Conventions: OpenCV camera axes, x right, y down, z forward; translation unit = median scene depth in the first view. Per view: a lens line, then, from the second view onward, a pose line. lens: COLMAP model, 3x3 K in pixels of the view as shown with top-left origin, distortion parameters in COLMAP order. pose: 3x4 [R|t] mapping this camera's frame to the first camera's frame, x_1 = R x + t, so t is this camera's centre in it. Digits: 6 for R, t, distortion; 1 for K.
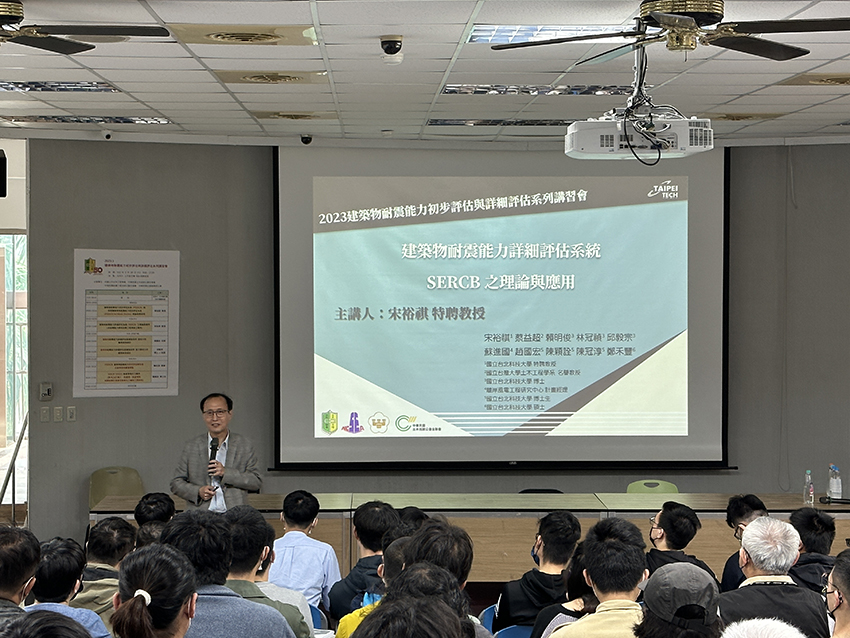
lens RADIAL K [[1640.0, 0, 425.7], [0, 1640.0, 327.8], [0, 0, 1]] dist [0.196585, 0.000000]
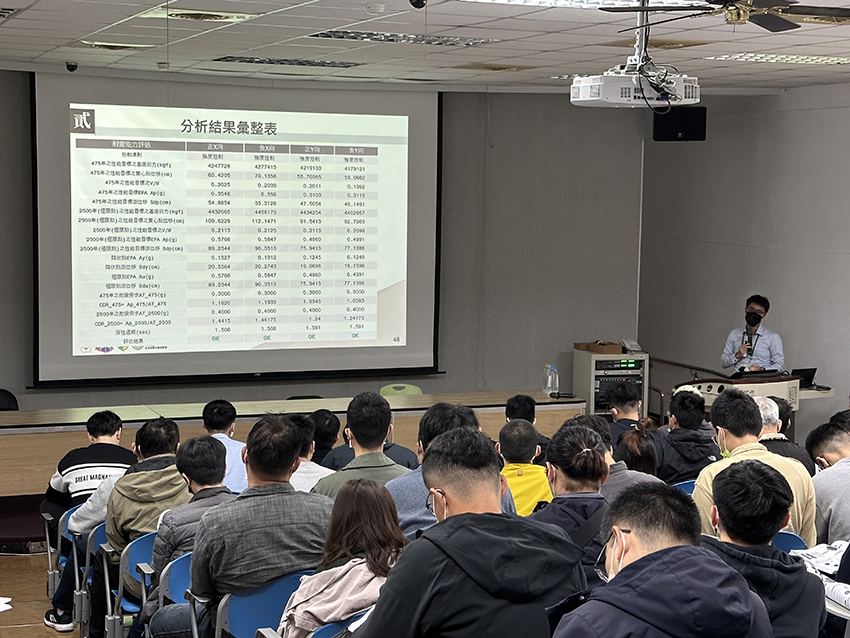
lens RADIAL K [[1566.7, 0, 420.1], [0, 1566.7, 326.7], [0, 0, 1]] dist [0.186095, 0.000000]
pose [[0.935165, -0.017839, 0.353762, -0.221100], [0.001144, 0.998878, 0.047347, 0.001125], [-0.354210, -0.043872, 0.934136, -0.014318]]
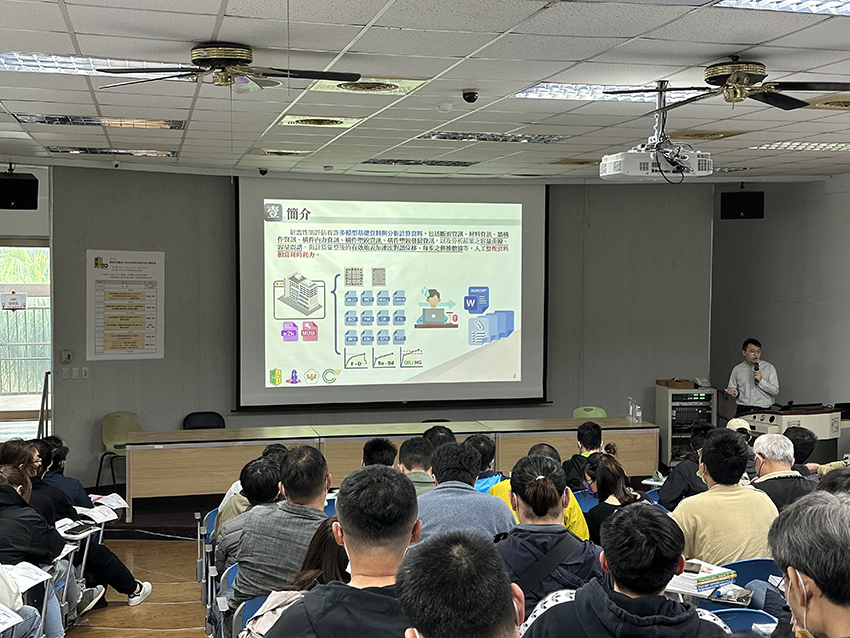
lens RADIAL K [[1112.3, 0, 422.1], [0, 1112.3, 323.9], [0, 0, 1]] dist [0.175948, 0.000000]
pose [[0.977488, -0.006856, 0.210879, -0.139938], [0.005166, 0.999950, 0.008564, 0.005749], [-0.210927, -0.007282, 0.977475, 0.050997]]
